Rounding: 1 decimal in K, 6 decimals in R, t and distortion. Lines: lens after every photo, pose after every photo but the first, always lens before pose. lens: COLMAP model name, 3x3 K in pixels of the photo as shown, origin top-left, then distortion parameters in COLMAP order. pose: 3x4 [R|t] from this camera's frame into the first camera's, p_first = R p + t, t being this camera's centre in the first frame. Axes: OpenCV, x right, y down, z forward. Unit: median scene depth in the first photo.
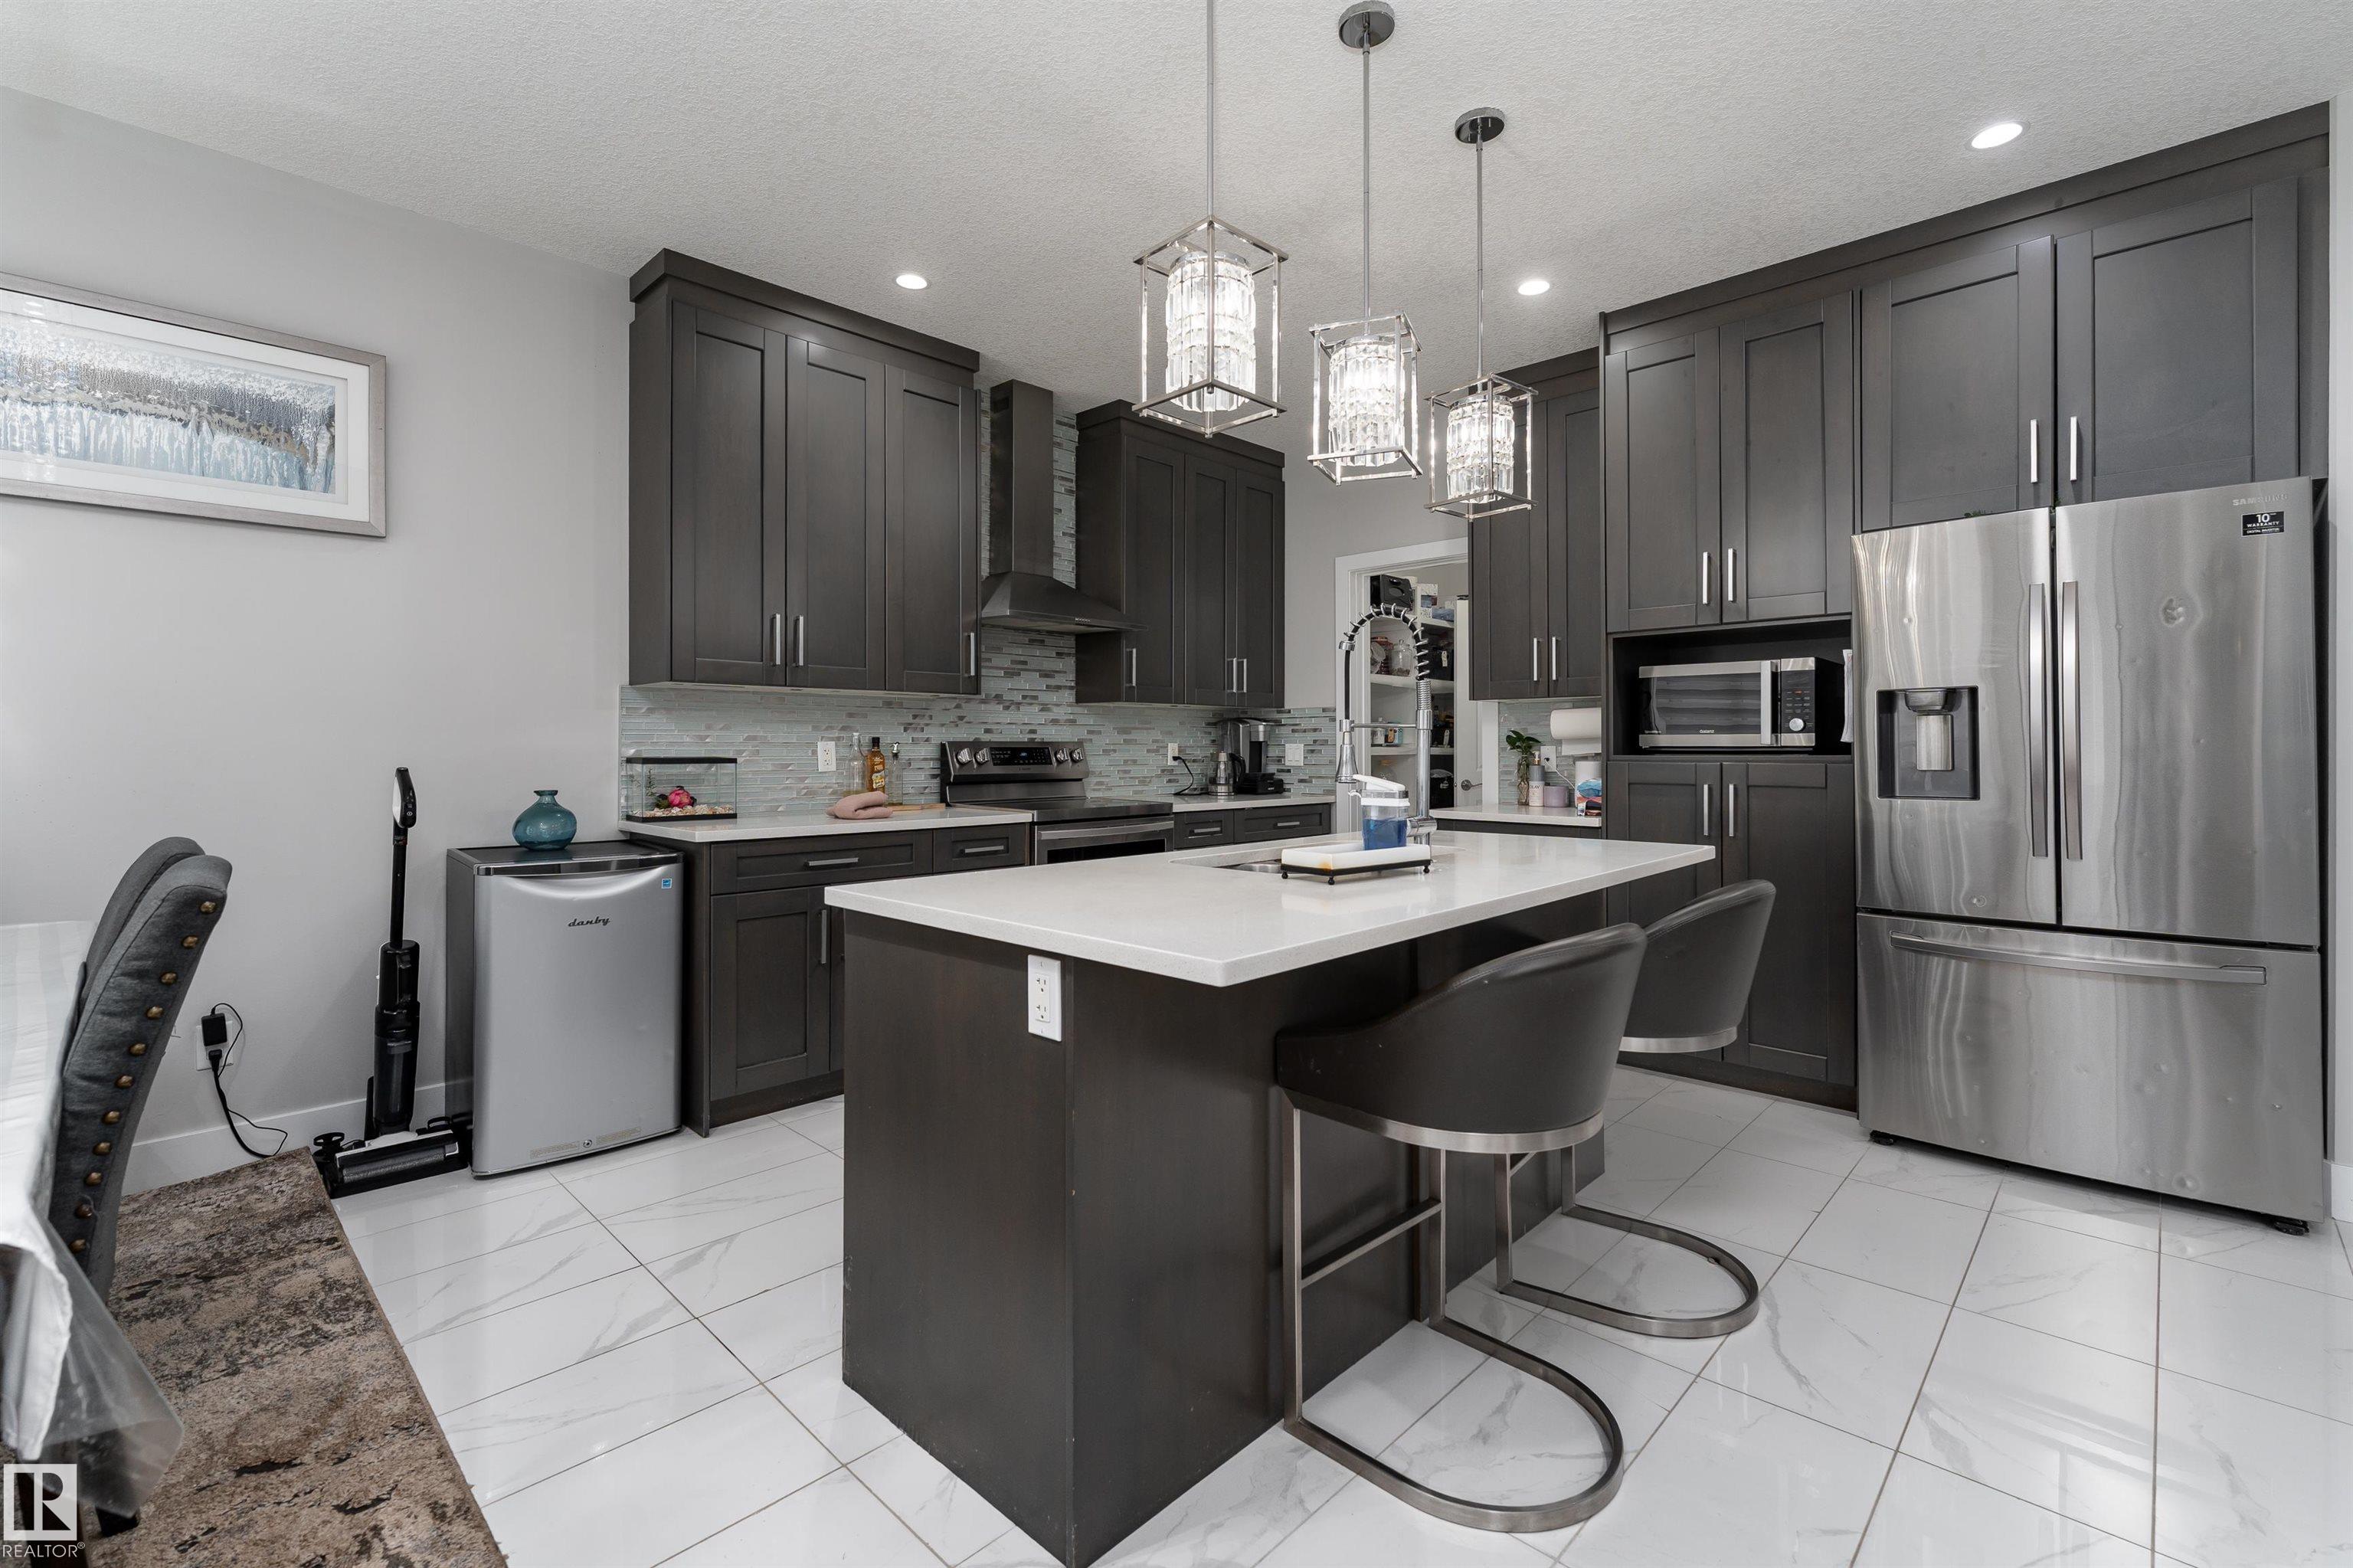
lens RADIAL K [[1023.0, 0, 1165.5], [0, 1023.0, 746.8], [0, 0, 1]] dist [-0.000805, 0.000249]
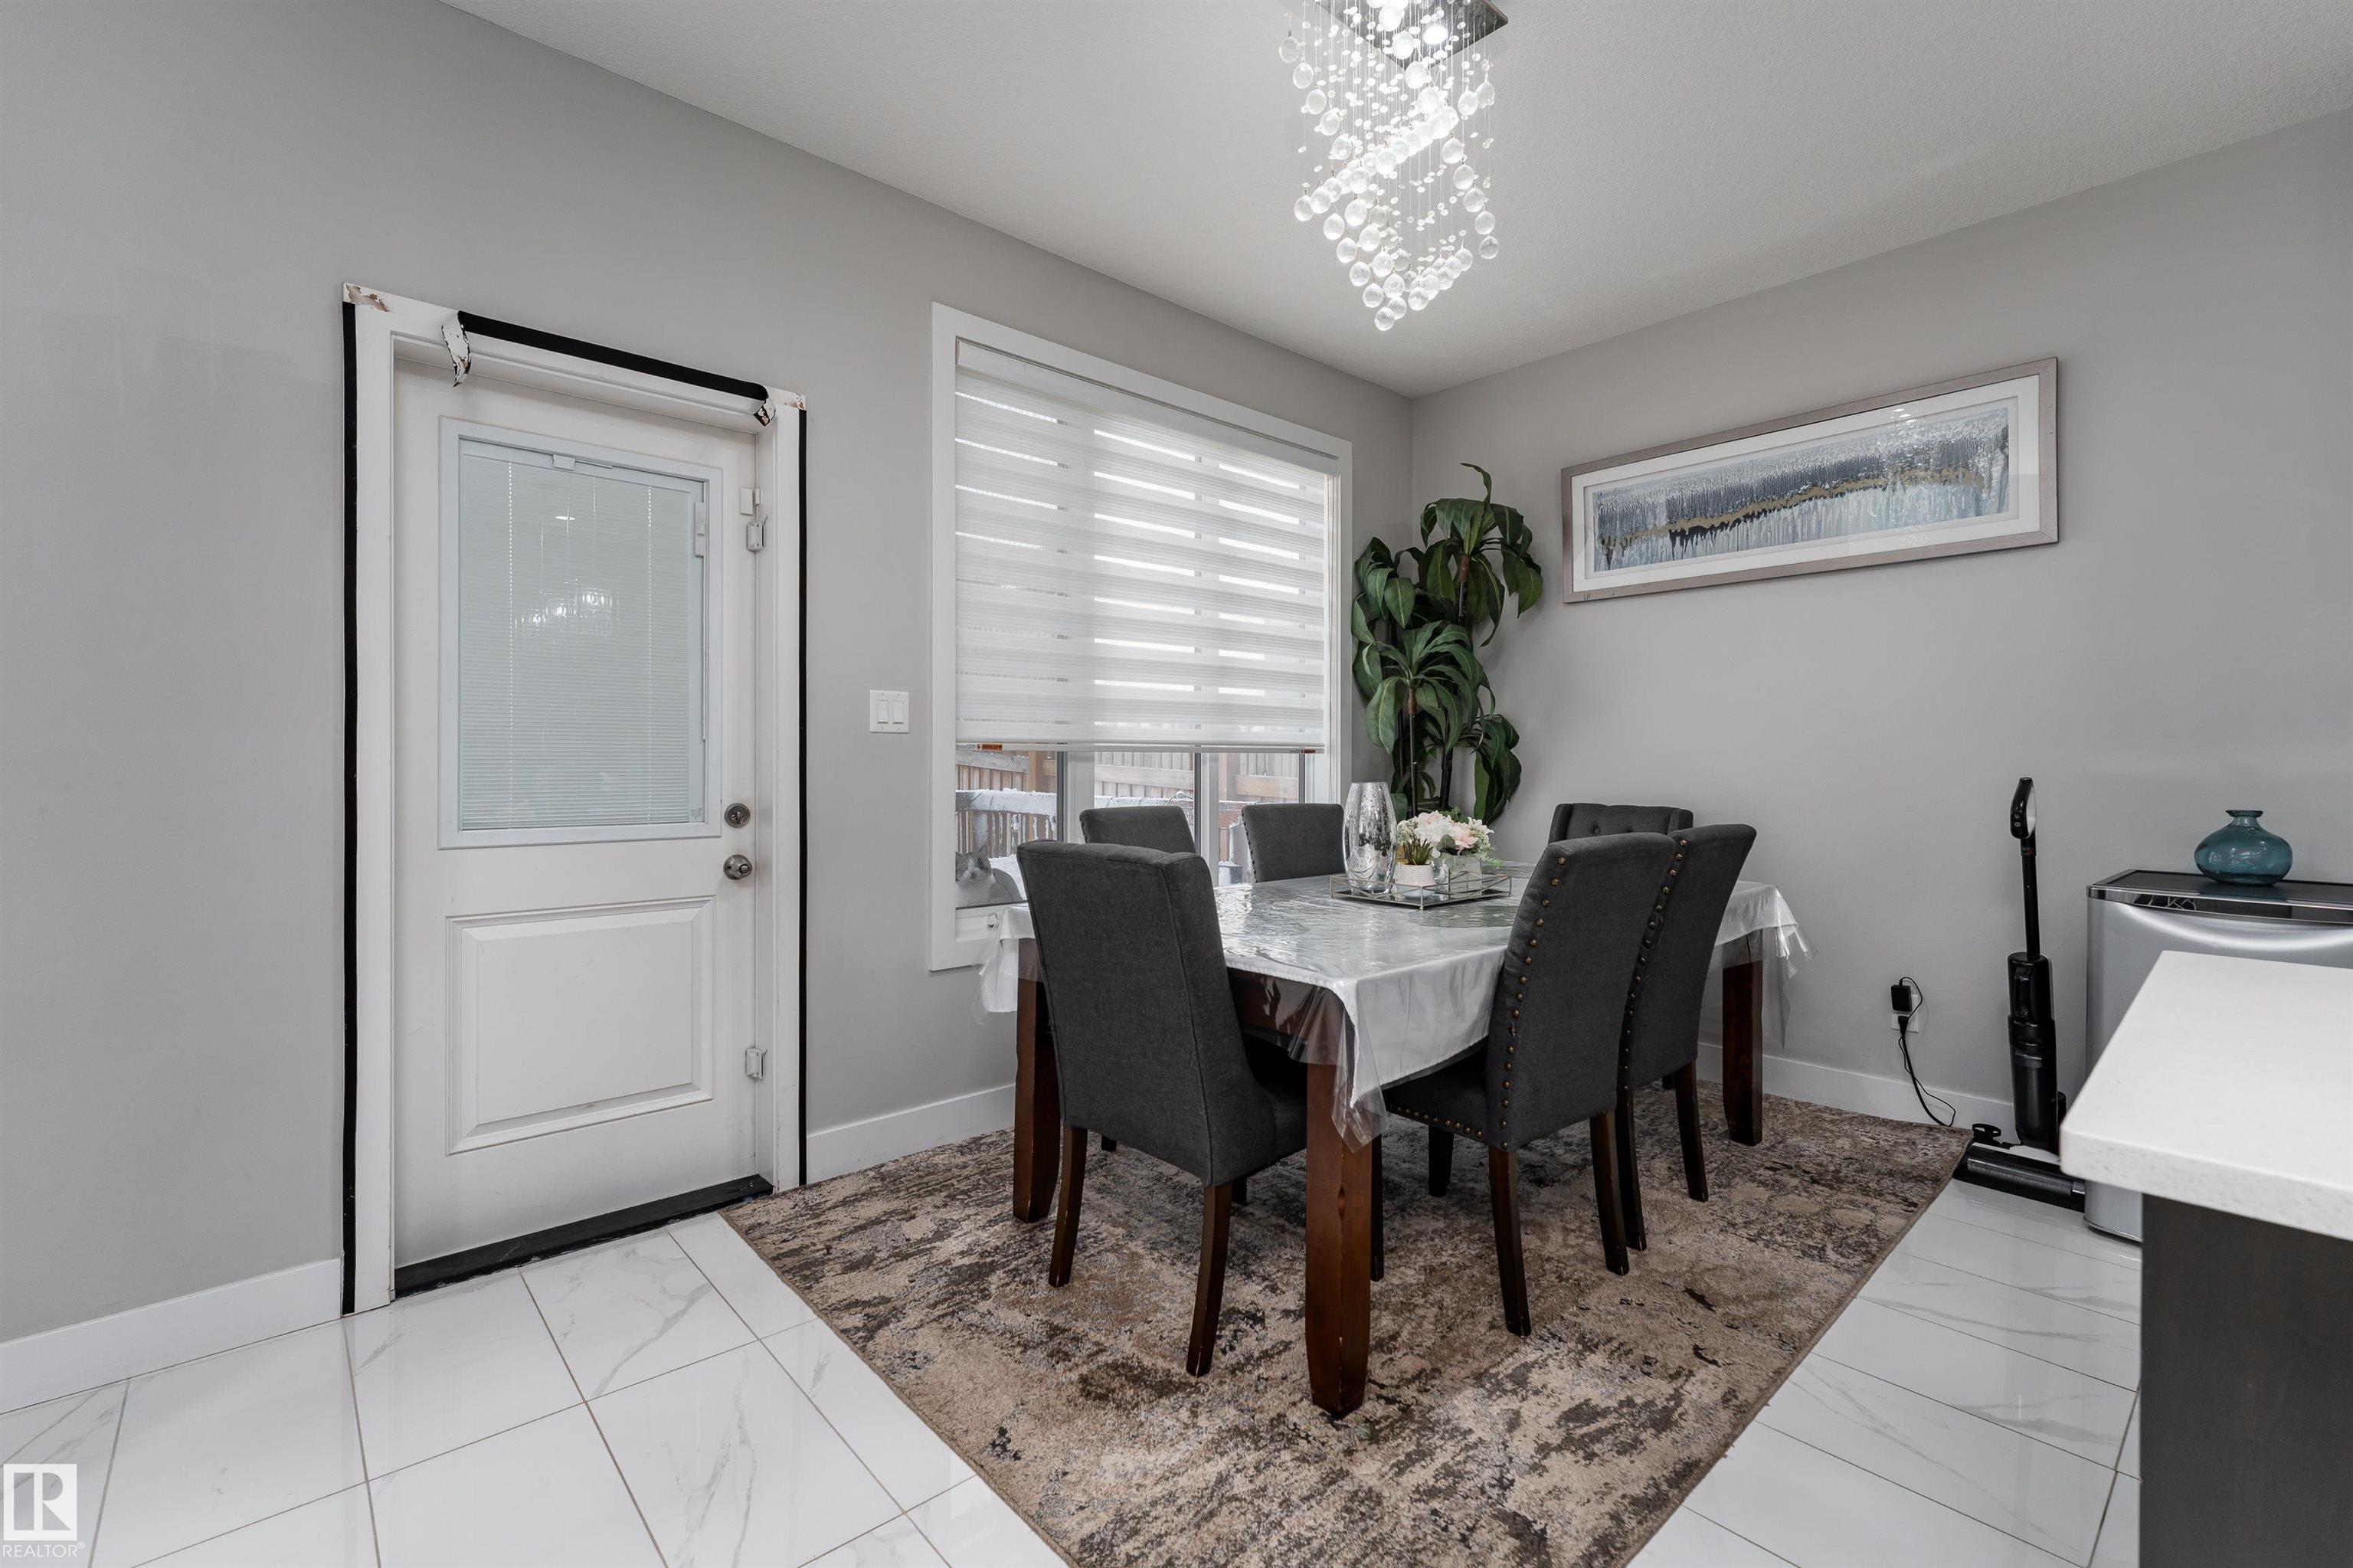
lens RADIAL K [[1023.0, 0, 1176.0], [0, 1023.0, 763.4], [0, 0, 1]] dist [-0.000805, 0.000249]
pose [[-0.063436, 0.004349, -0.997976, 0.309192], [0.000507, 0.999991, 0.004326, 0.002152], [0.997986, -0.000231, -0.063438, 0.258388]]
